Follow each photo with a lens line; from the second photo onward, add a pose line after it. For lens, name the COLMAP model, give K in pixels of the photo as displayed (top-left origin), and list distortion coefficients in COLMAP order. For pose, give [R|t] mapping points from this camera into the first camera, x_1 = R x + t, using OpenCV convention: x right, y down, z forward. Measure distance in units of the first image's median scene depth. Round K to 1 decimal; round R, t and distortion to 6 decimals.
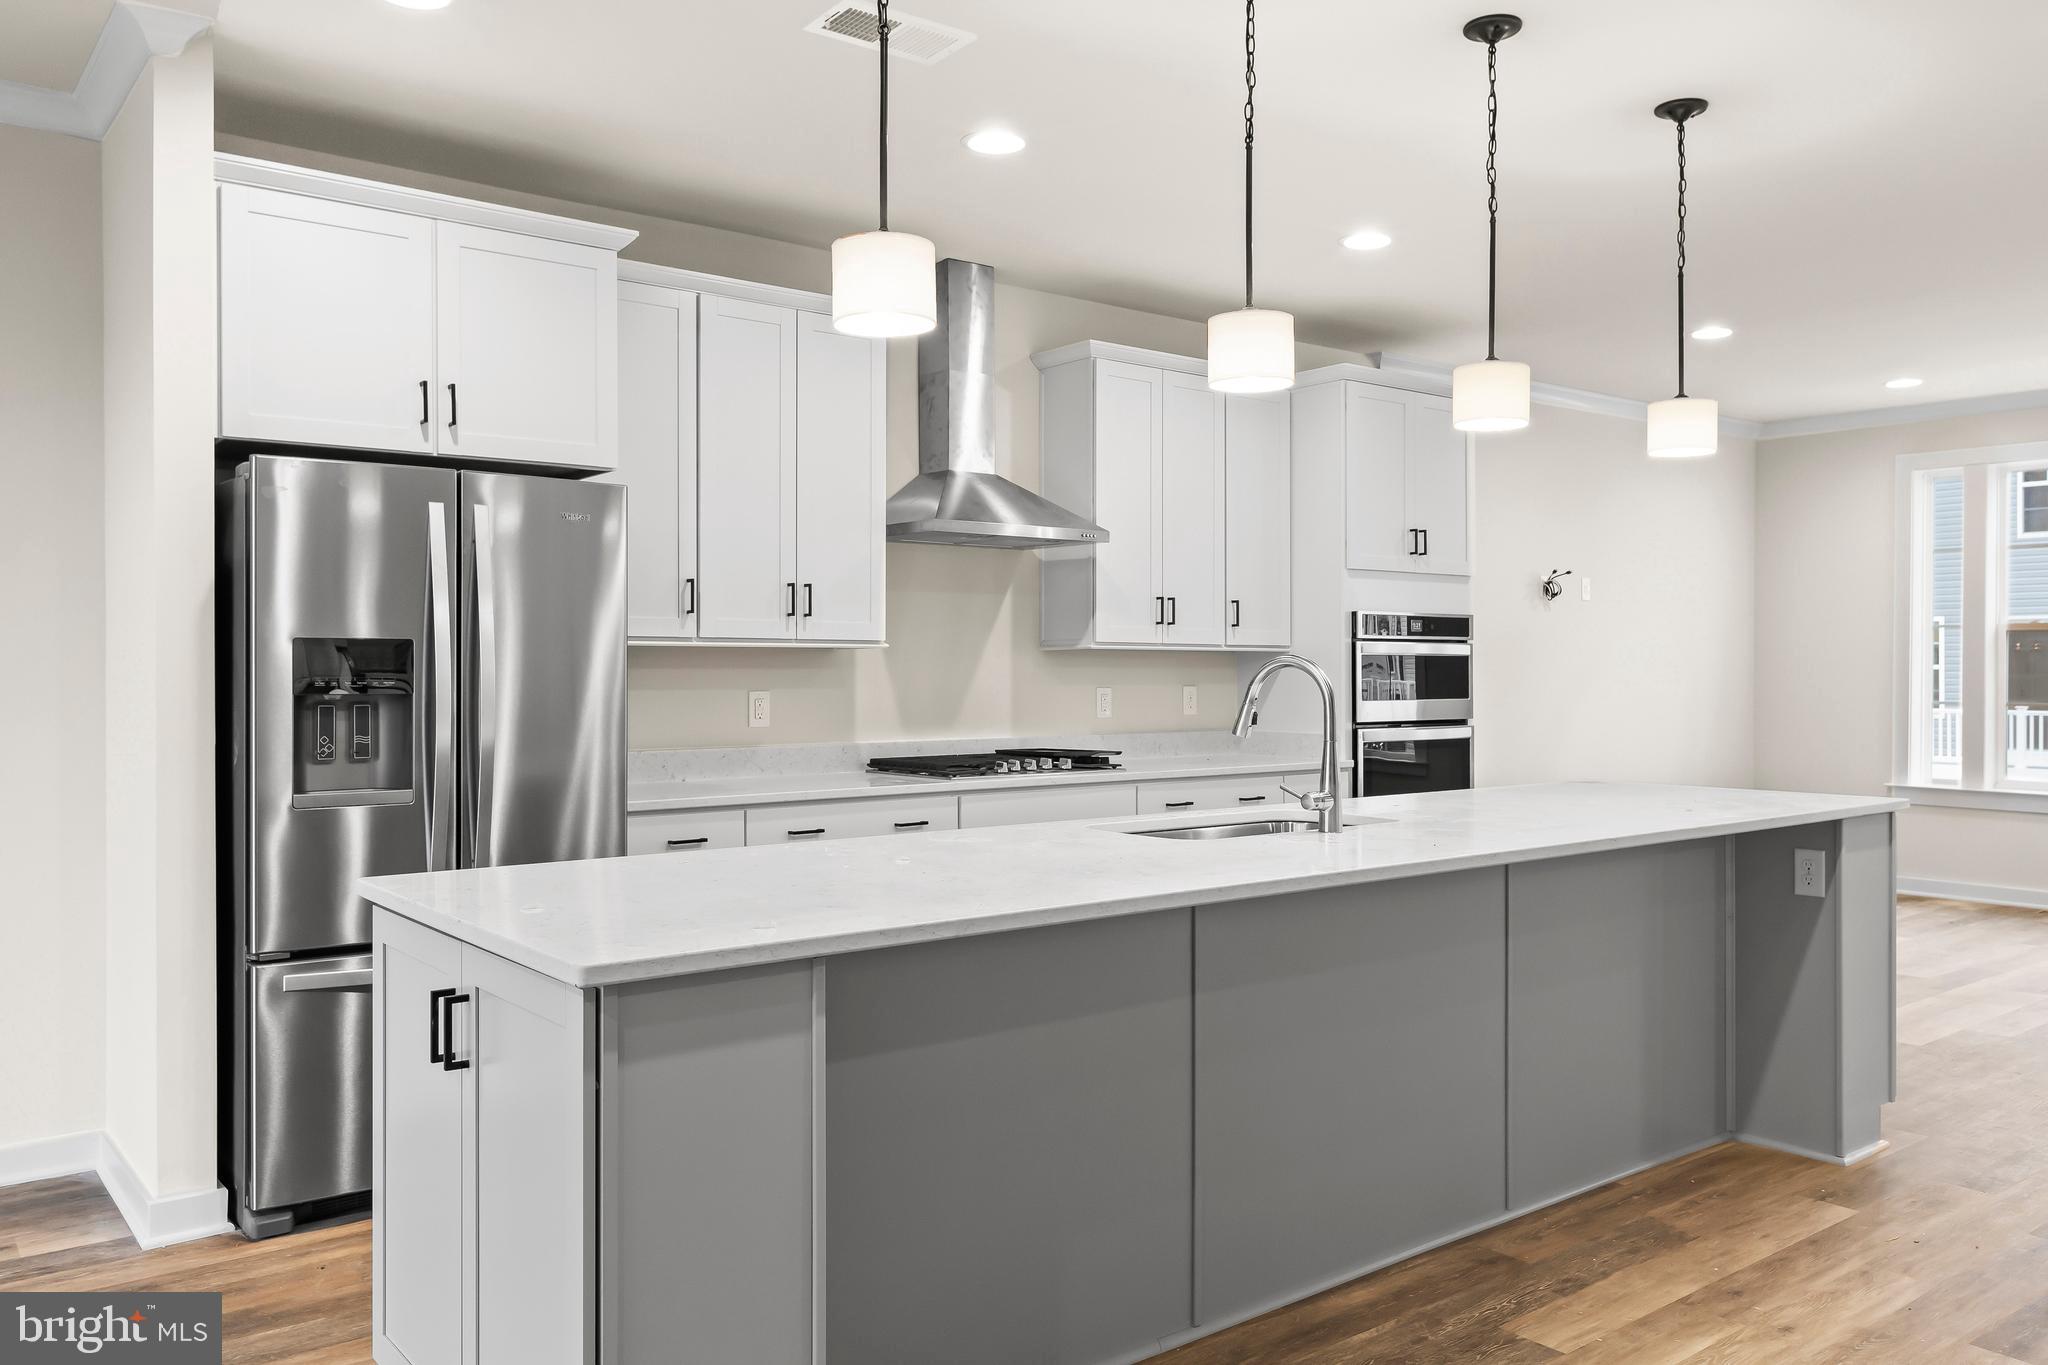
lens RADIAL K [[1550.5, 0, 1023.7], [0, 1550.5, 656.9], [0, 0, 1]] dist [0.009202, -0.005432]
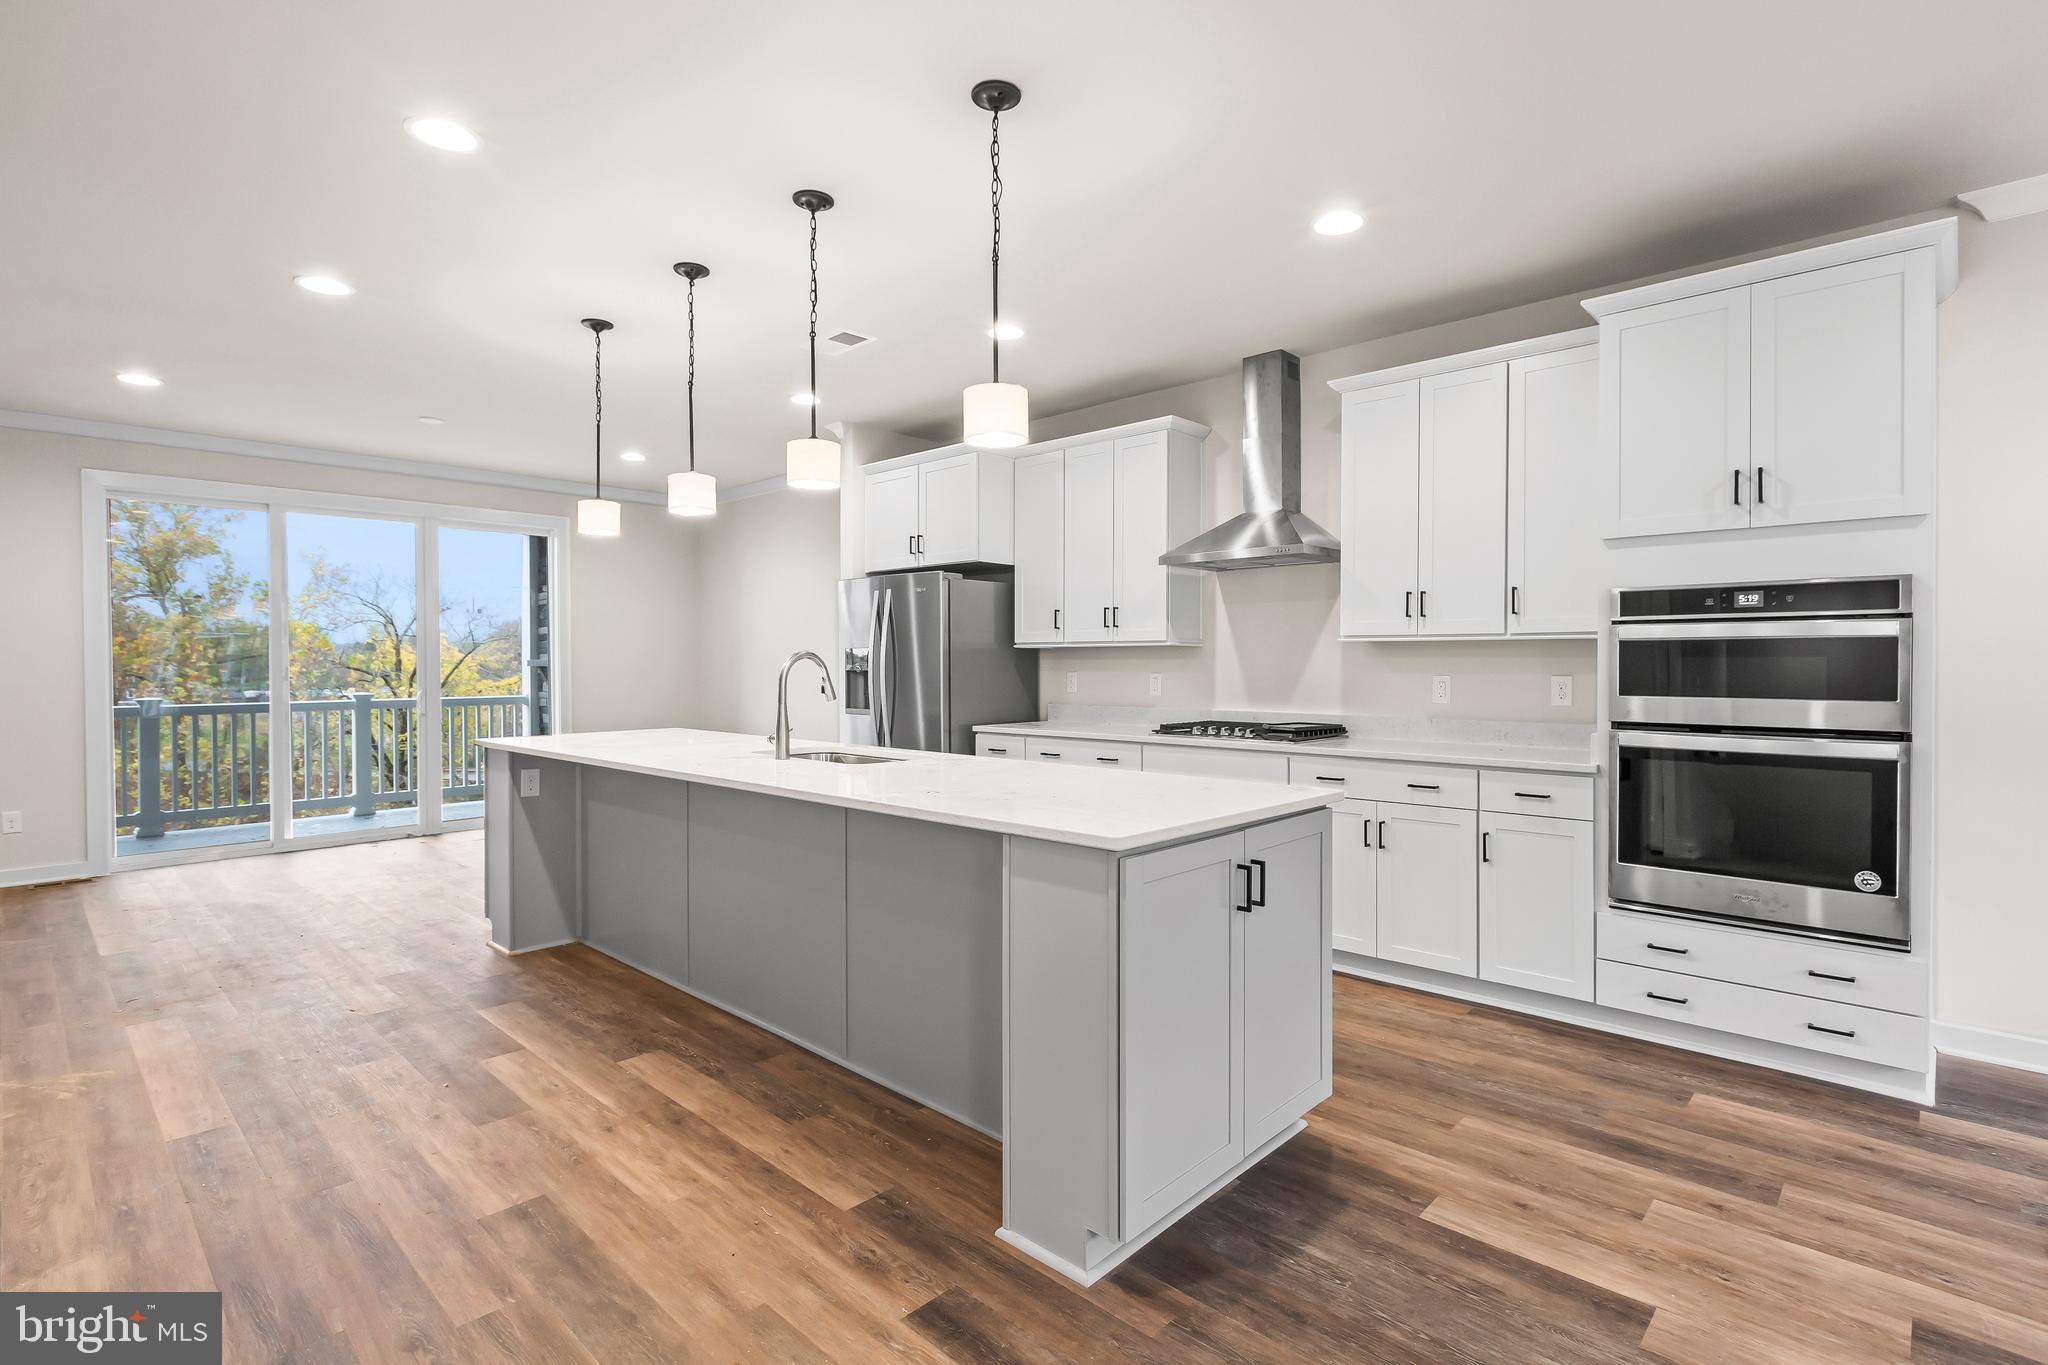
lens RADIAL K [[968.2, 0, 1027.8], [0, 968.2, 671.8], [0, 0, 1]] dist [-0.002545, -0.000605]
pose [[0.143715, 0.011139, -0.989556, 0.850086], [0.010318, 0.999865, 0.012754, 0.006748], [0.989565, -0.012044, 0.143580, 0.758115]]
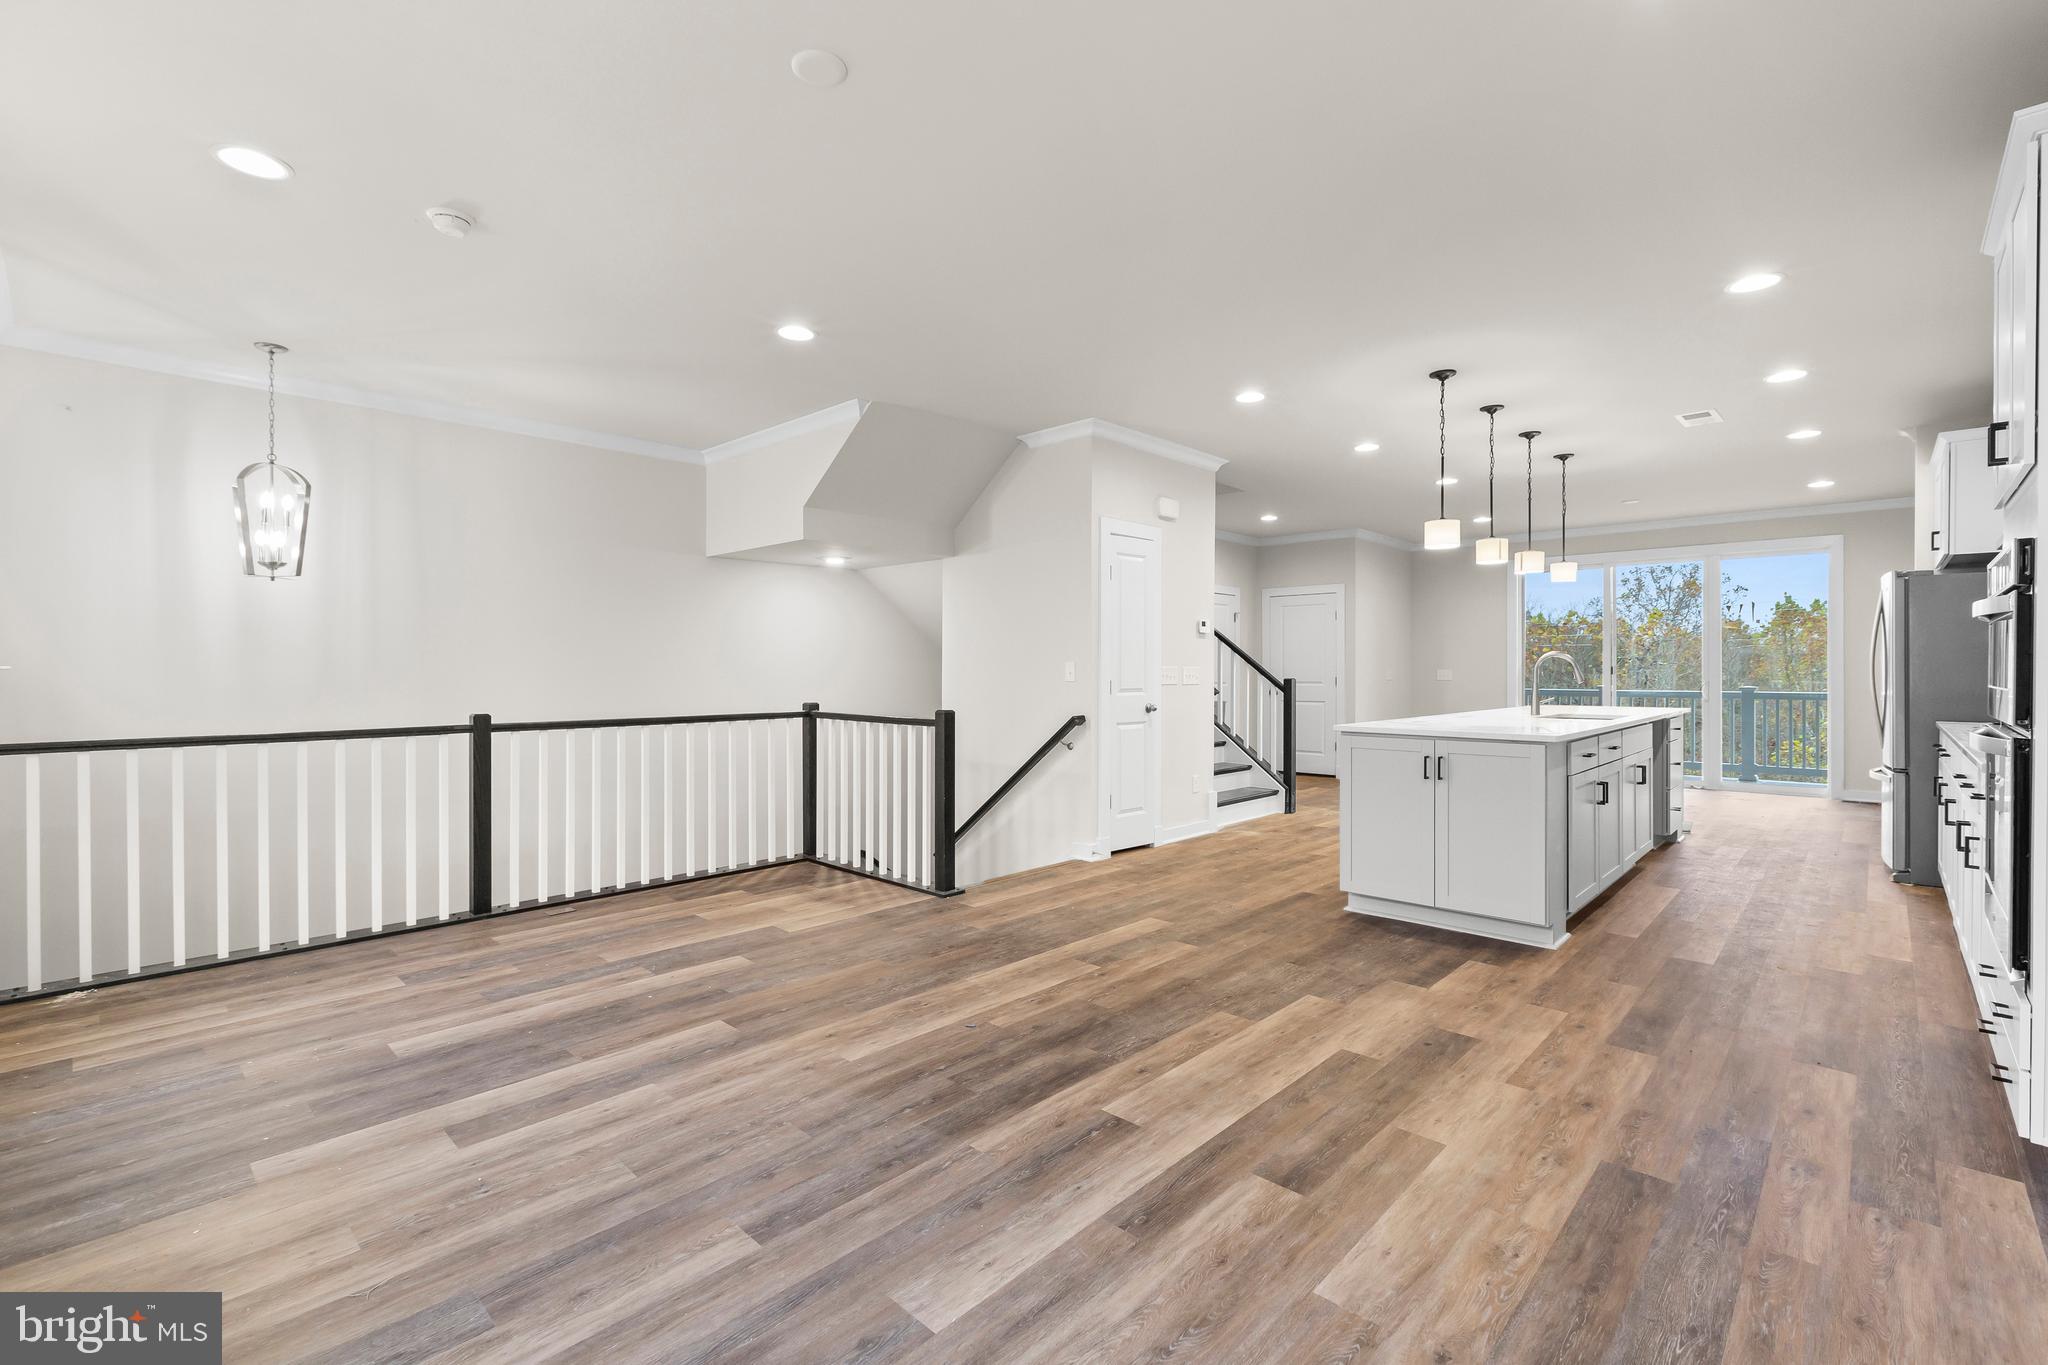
lens RADIAL K [[905.9, 0, 1031.5], [0, 905.9, 670.1], [0, 0, 1]] dist [-0.001734, -0.000051]
pose [[-0.990734, 0.003054, -0.135779, 0.903269], [0.004349, 0.999948, -0.009240, 0.028685], [0.135744, -0.009745, -0.990696, 1.707327]]
